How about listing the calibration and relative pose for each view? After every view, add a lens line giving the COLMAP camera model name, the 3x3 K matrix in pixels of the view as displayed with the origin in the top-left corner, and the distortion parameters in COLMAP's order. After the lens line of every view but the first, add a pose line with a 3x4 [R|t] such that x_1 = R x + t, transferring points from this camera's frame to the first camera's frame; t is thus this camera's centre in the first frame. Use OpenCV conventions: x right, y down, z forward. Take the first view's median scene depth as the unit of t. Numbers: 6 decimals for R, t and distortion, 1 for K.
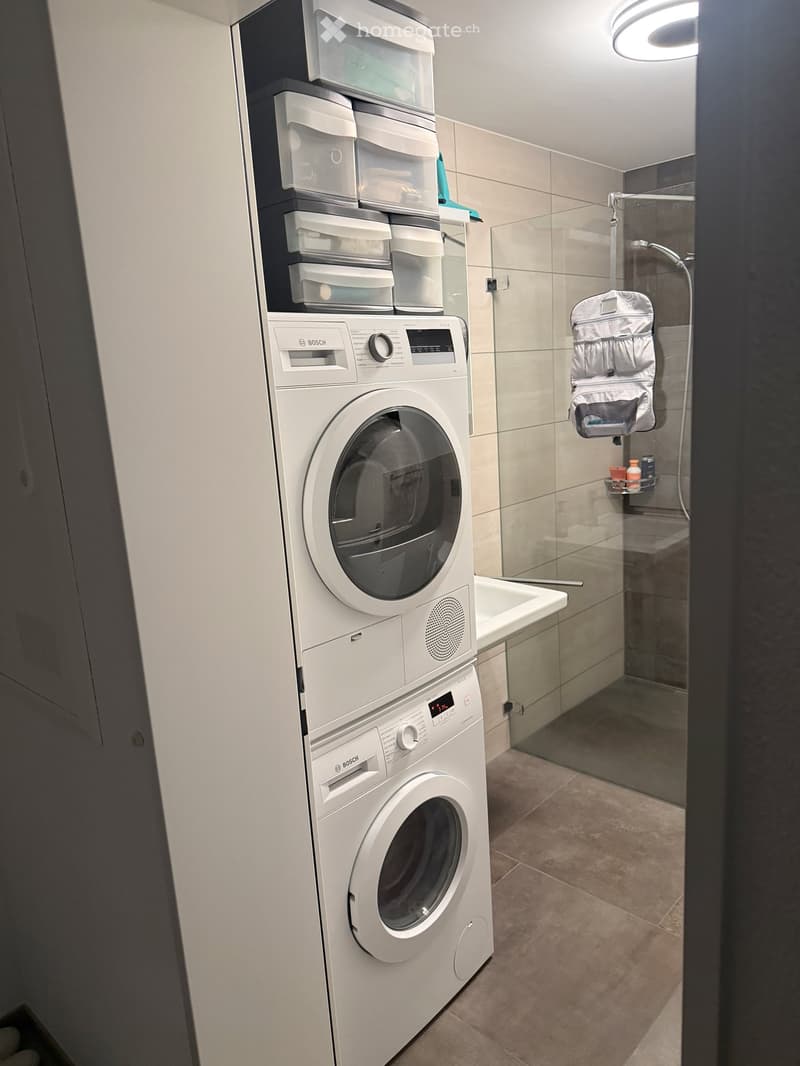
lens RADIAL K [[752.8, 0, 393.6], [0, 752.8, 528.6], [0, 0, 1]] dist [0.093159, -0.121478]
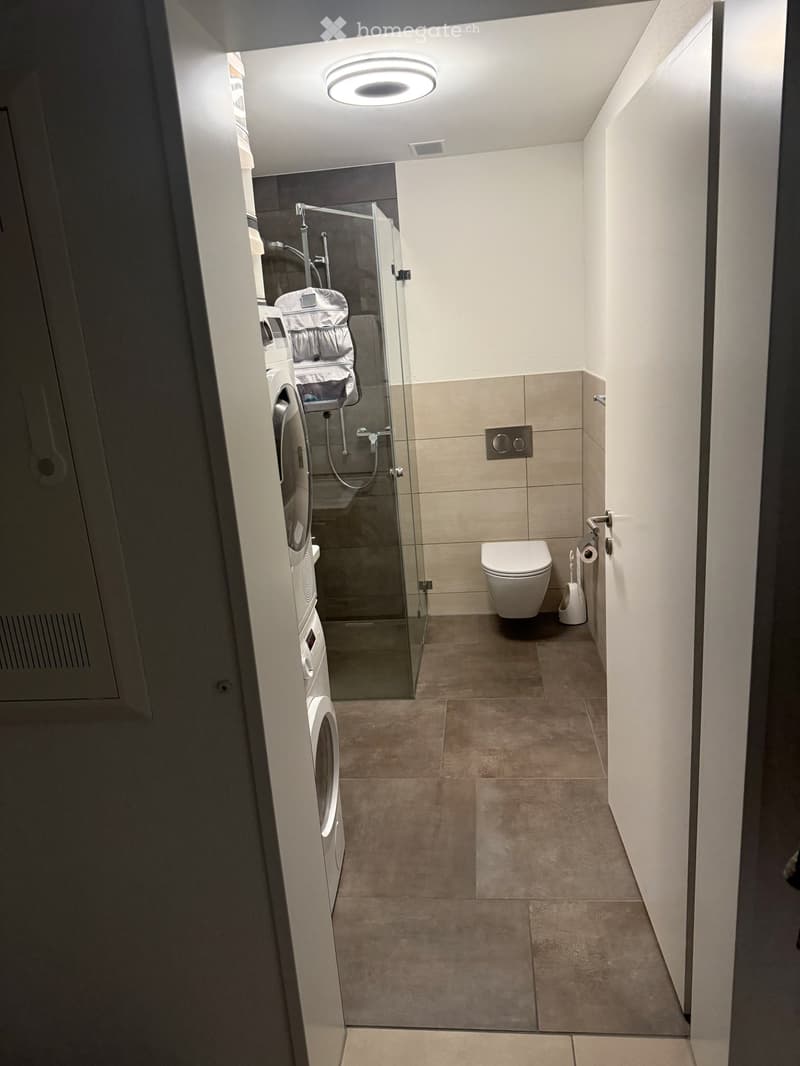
lens RADIAL K [[752.8, 0, 393.6], [0, 752.8, 528.6], [0, 0, 1]] dist [0.093159, -0.121478]
pose [[0.799378, -0.146642, 0.582659, -0.353532], [0.136100, 0.988745, 0.062123, 0.001902], [-0.585211, 0.029640, 0.810339, -0.020349]]
